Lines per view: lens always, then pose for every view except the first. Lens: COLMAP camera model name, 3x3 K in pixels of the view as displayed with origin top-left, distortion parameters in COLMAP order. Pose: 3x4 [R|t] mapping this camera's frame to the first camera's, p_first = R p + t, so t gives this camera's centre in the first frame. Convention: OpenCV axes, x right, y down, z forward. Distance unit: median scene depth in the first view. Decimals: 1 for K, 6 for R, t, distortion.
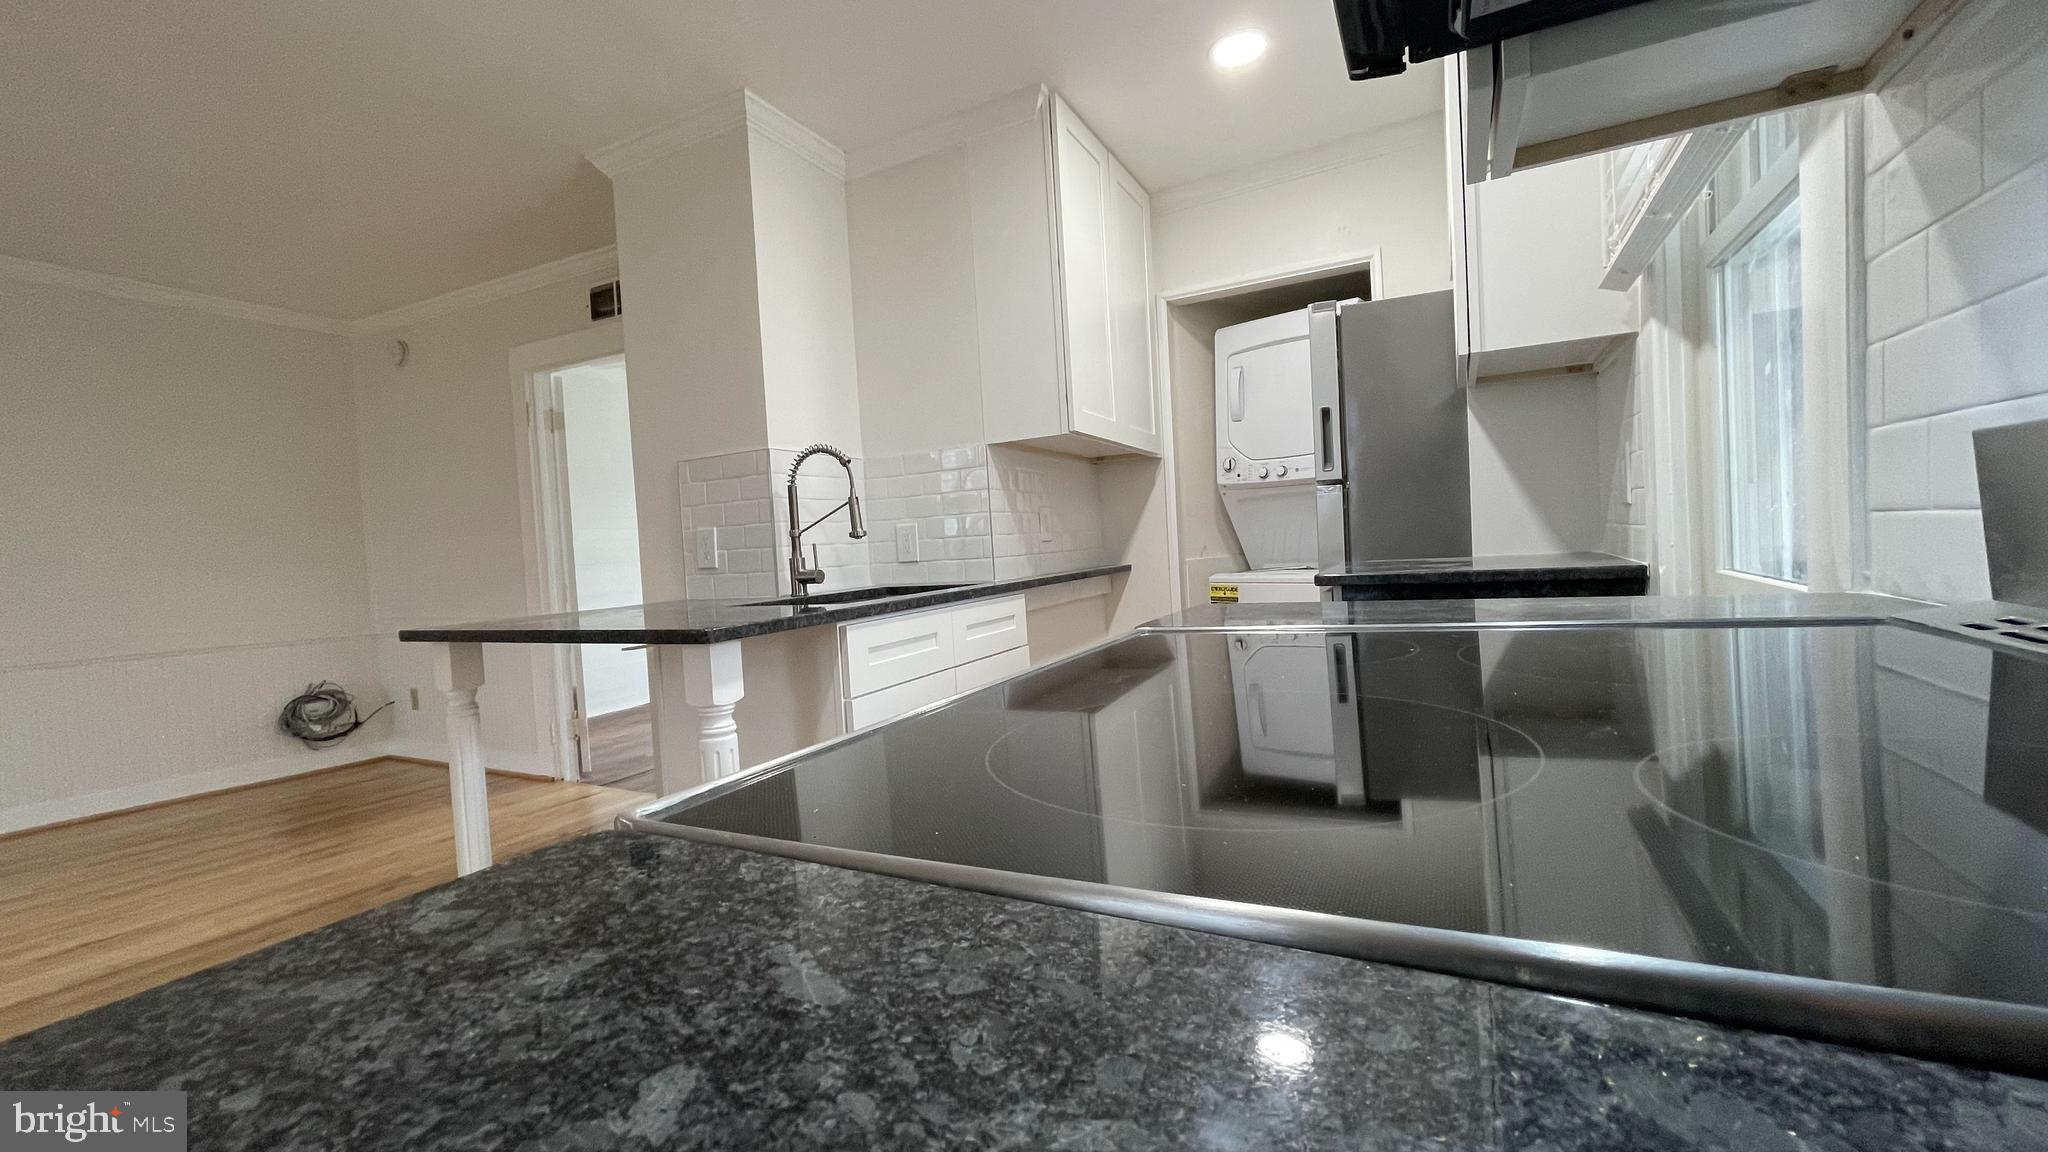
lens RADIAL K [[829.7, 0, 1019.0], [0, 829.7, 561.4], [0, 0, 1]] dist [-0.000524, 0.000069]
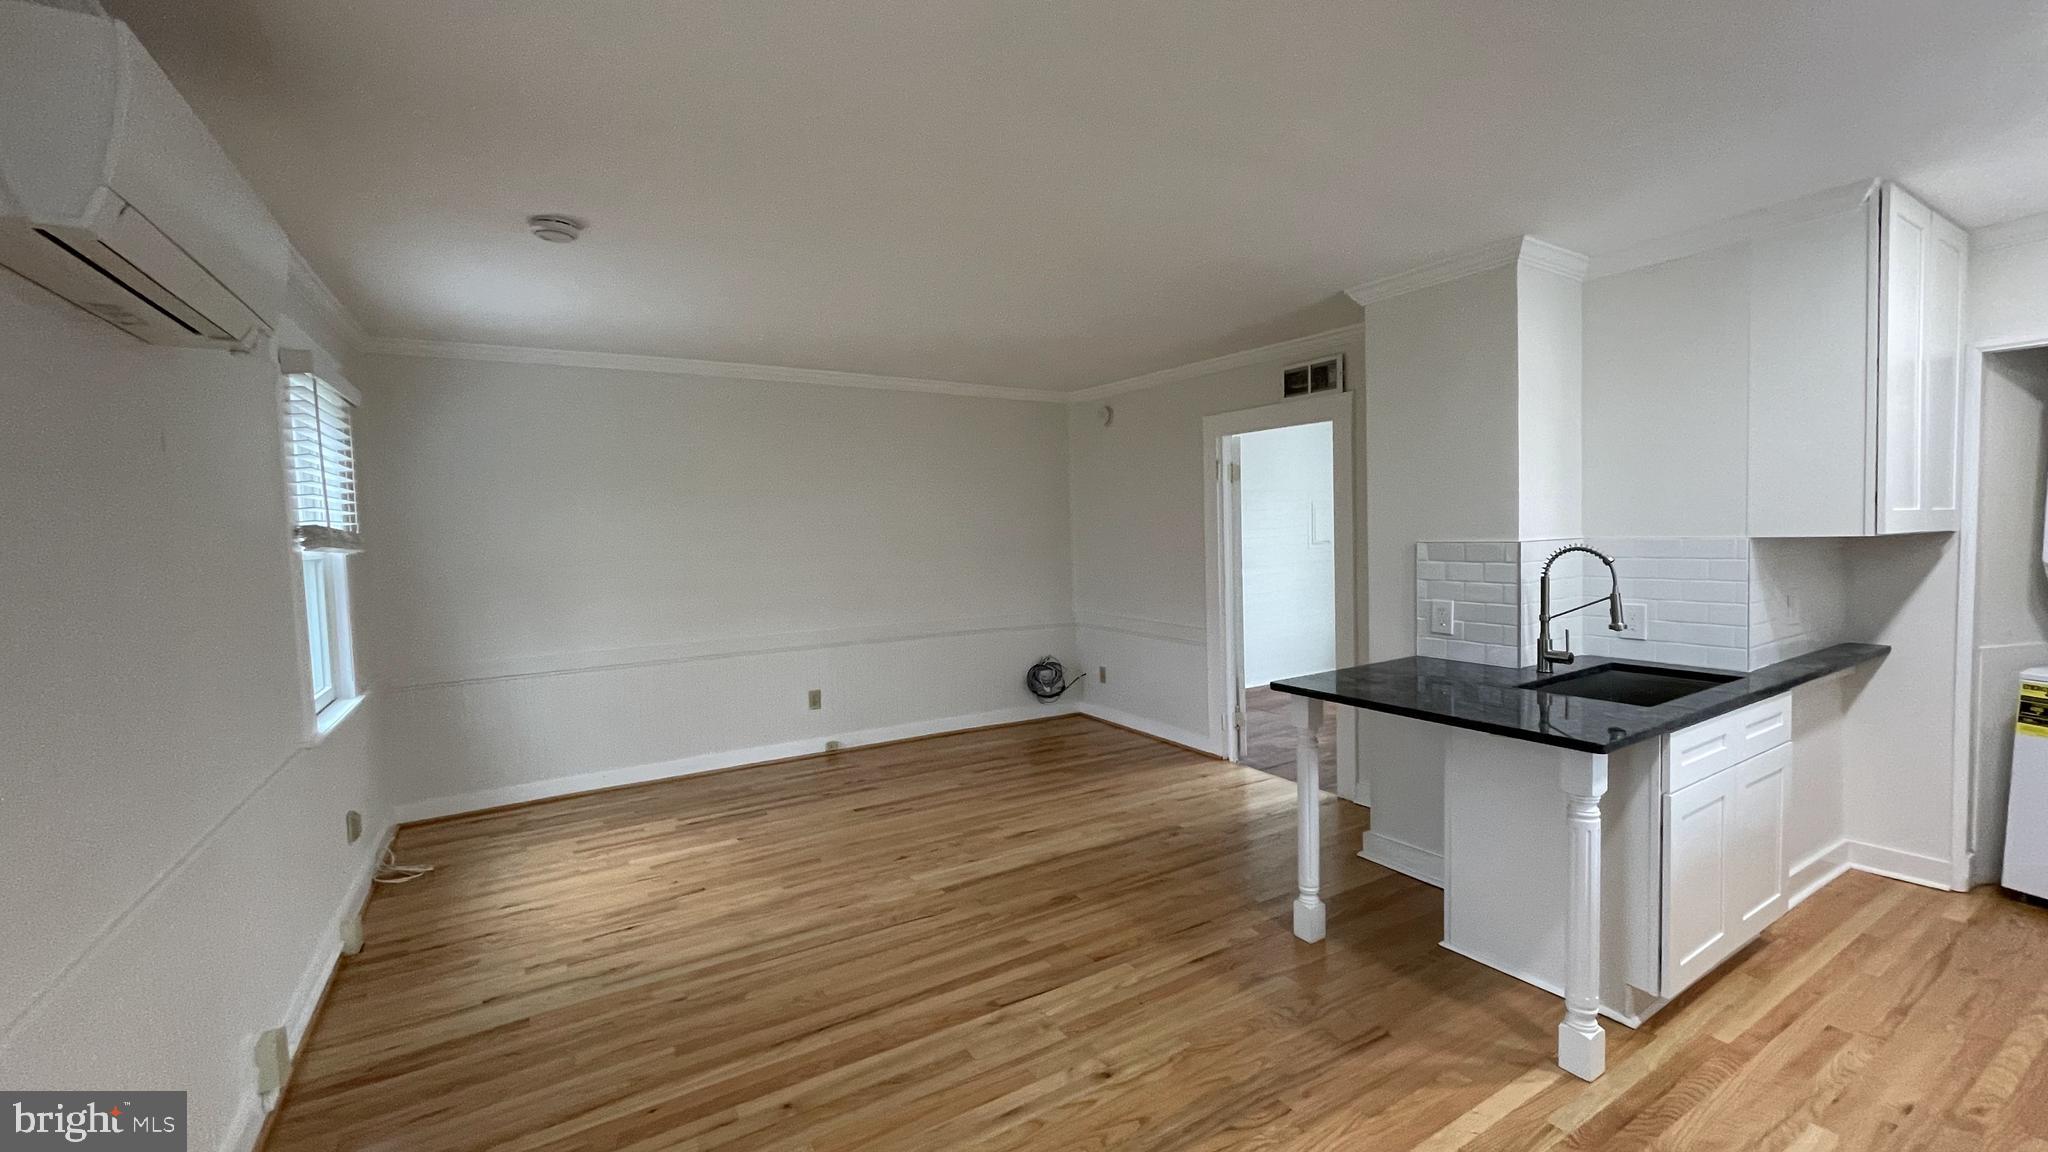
lens RADIAL K [[826.3, 0, 1023.5], [0, 826.3, 570.7], [0, 0, 1]] dist [-0.001297, 0.000252]
pose [[0.856380, 0.059930, -0.512857, -0.281882], [-0.031022, 0.997419, 0.064753, -0.140010], [0.515414, -0.039543, 0.856028, -0.330205]]
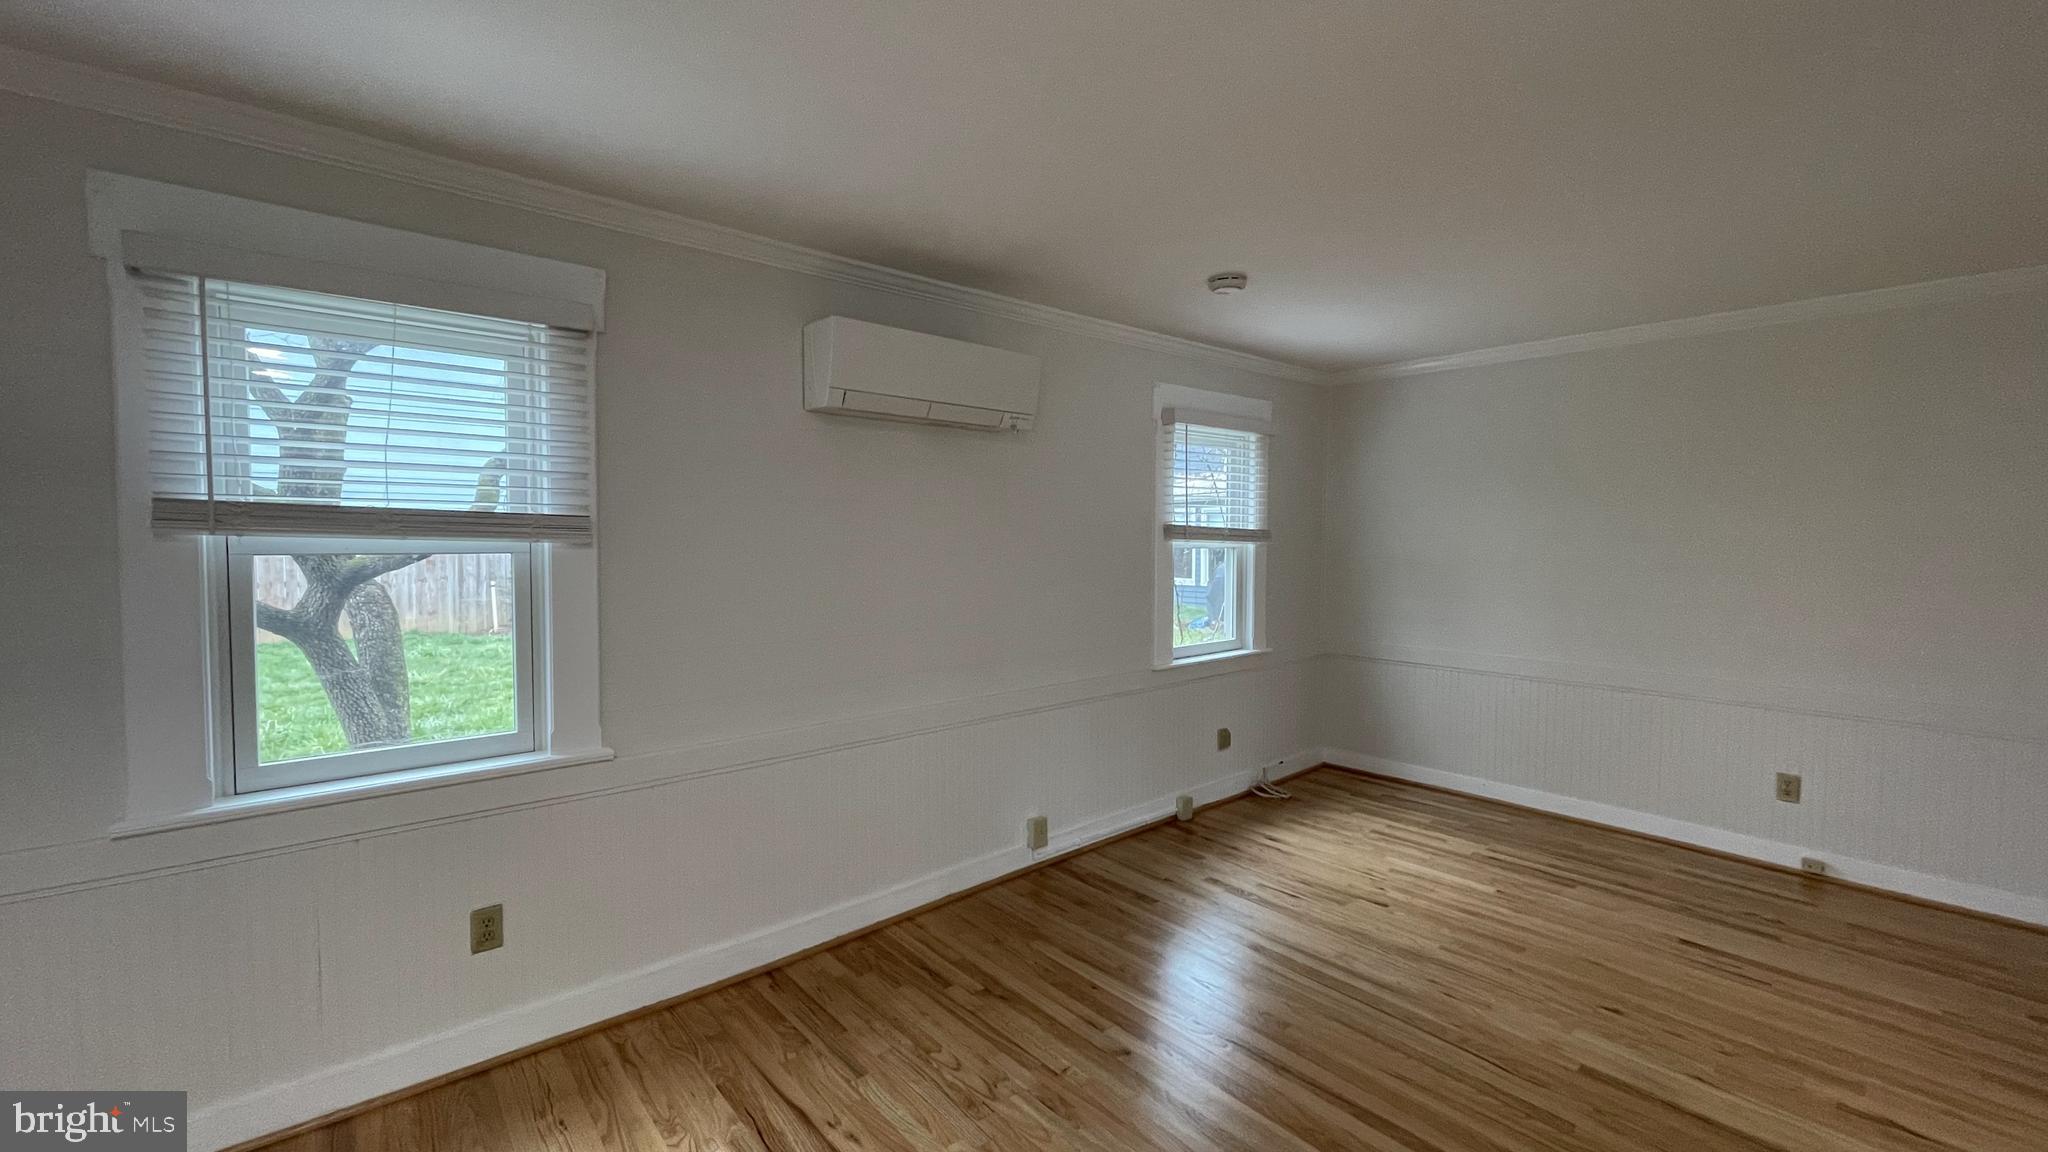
lens RADIAL K [[826.3, 0, 1023.5], [0, 826.3, 570.7], [0, 0, 1]] dist [-0.001297, 0.000252]
pose [[-0.363563, 0.095665, -0.926645, -0.041192], [-0.004898, 0.994503, 0.104592, -0.175020], [0.931557, 0.042564, -0.361095, 0.396945]]
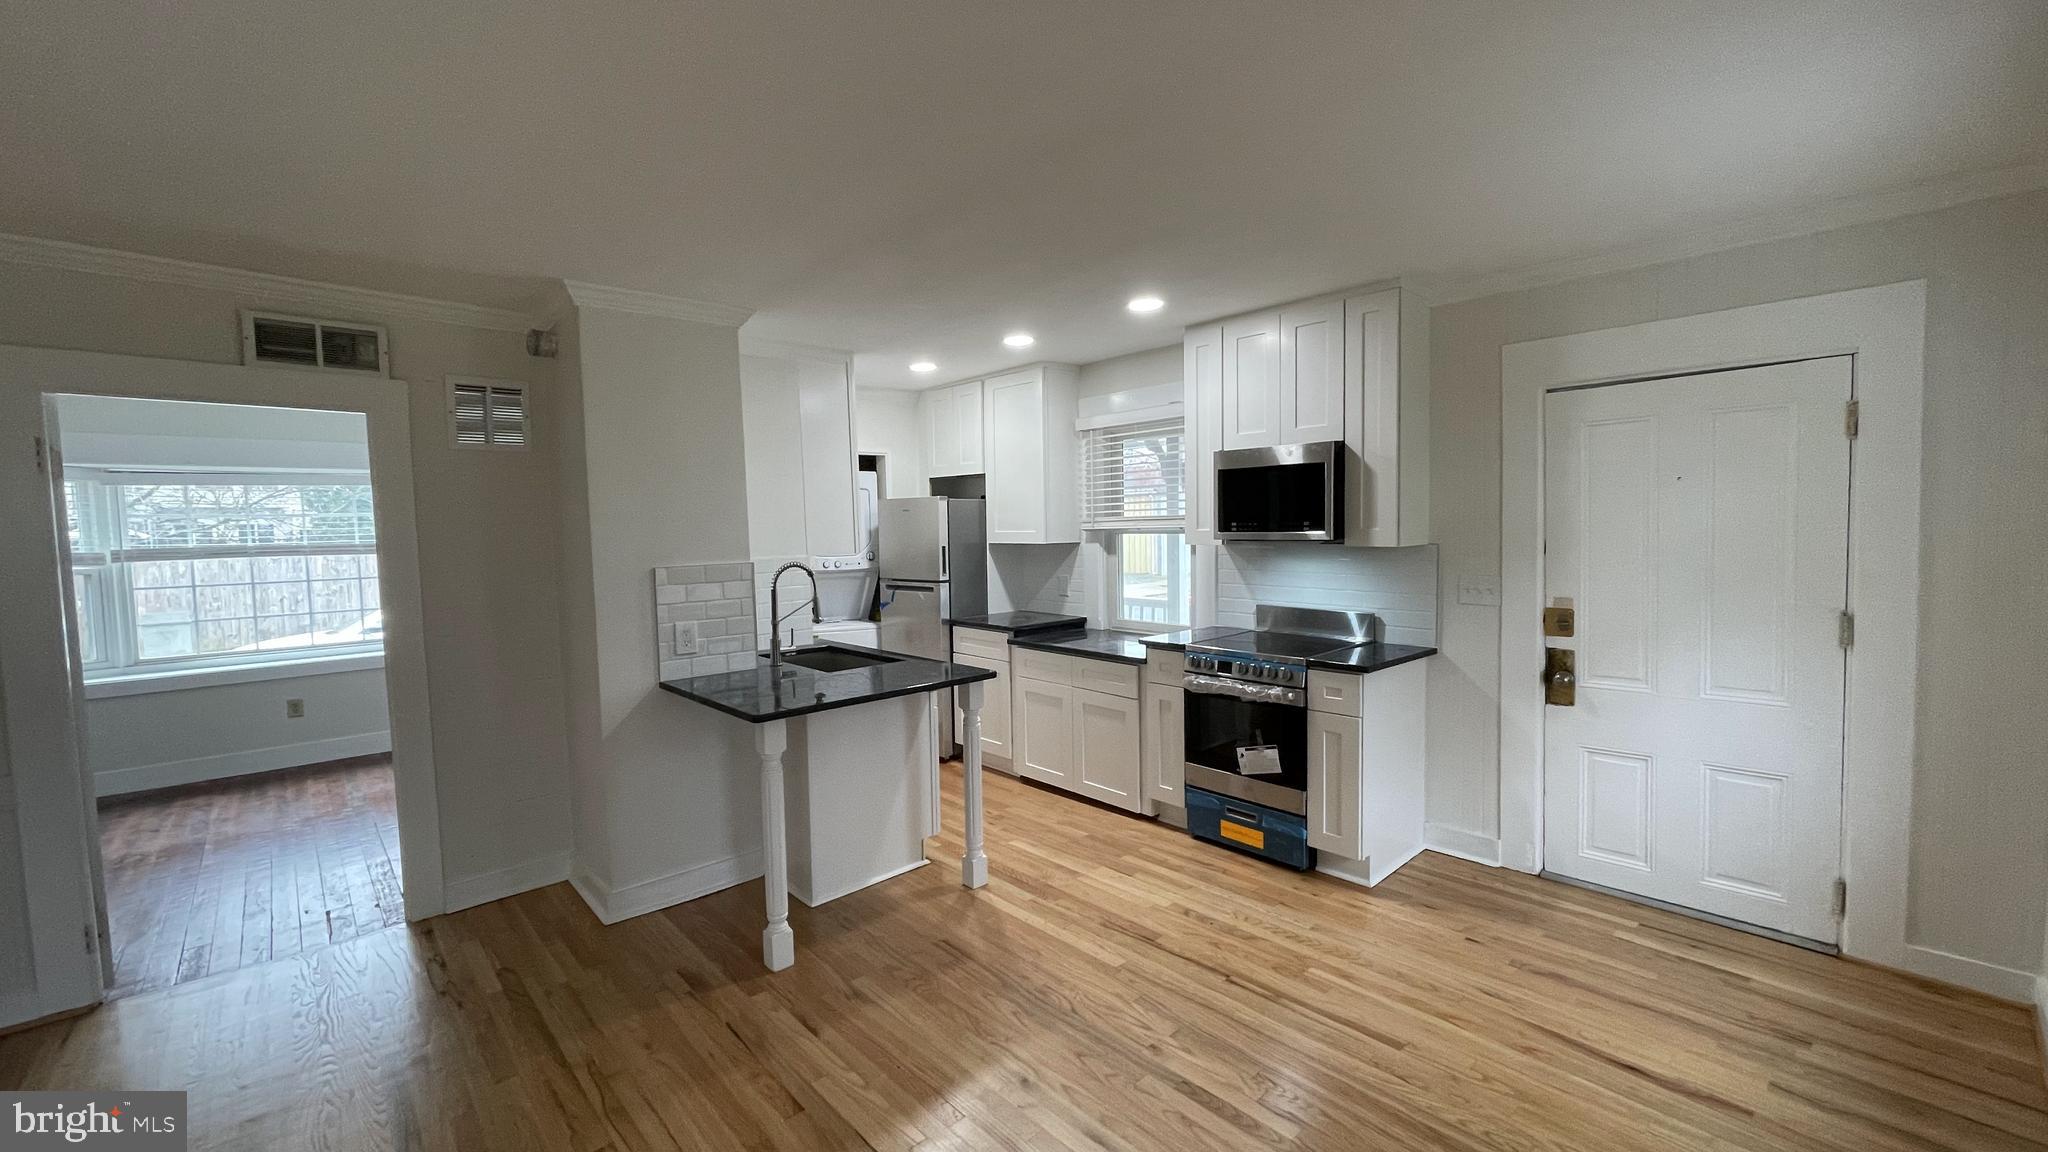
lens RADIAL K [[826.3, 0, 1023.5], [0, 826.3, 570.7], [0, 0, 1]] dist [-0.001297, 0.000252]
pose [[0.340393, -0.007222, 0.940256, -1.359828], [0.020776, 0.999784, 0.000158, -0.106077], [-0.940054, 0.019481, 0.340469, 0.093276]]
